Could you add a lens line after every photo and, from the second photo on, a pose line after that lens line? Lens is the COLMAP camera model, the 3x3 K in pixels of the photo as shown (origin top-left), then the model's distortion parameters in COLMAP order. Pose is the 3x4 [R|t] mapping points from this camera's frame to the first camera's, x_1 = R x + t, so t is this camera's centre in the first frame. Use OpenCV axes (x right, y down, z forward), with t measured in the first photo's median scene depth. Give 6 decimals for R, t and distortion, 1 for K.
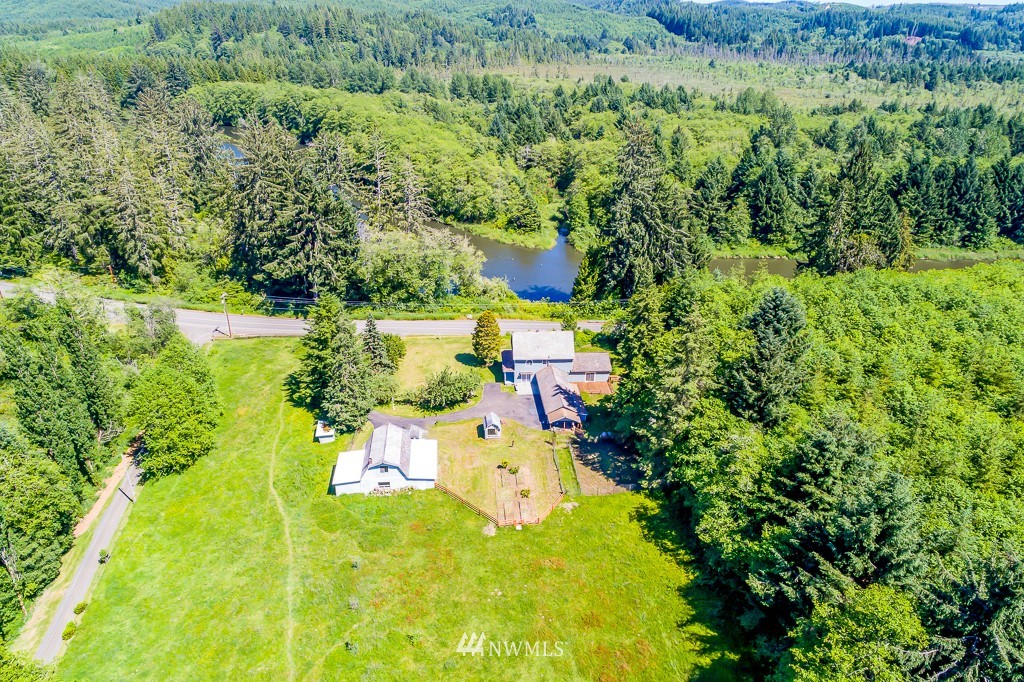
lens RADIAL K [[681.9, 0, 512.0], [0, 681.9, 341.0], [0, 0, 1]] dist [0.009711, 0.003439]
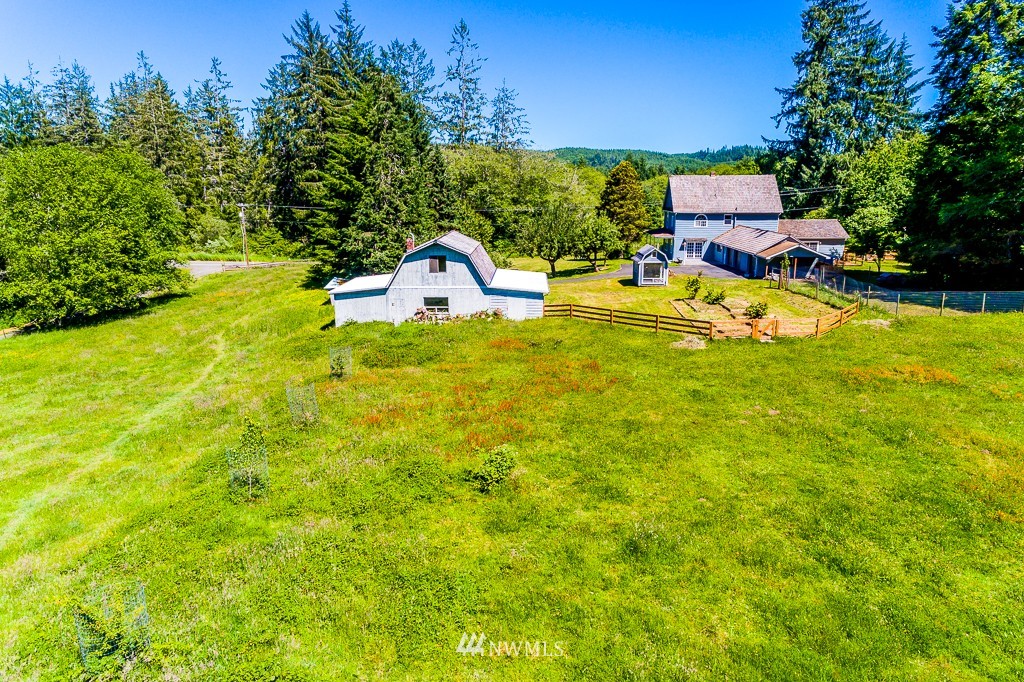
lens RADIAL K [[681.9, 0, 512.0], [0, 681.9, 341.0], [0, 0, 1]] dist [0.009711, 0.003439]
pose [[0.992659, 0.010956, -0.120453, -0.062868], [-0.037409, 0.974869, -0.219615, 0.264270], [0.115020, 0.222509, 0.968122, 0.441969]]
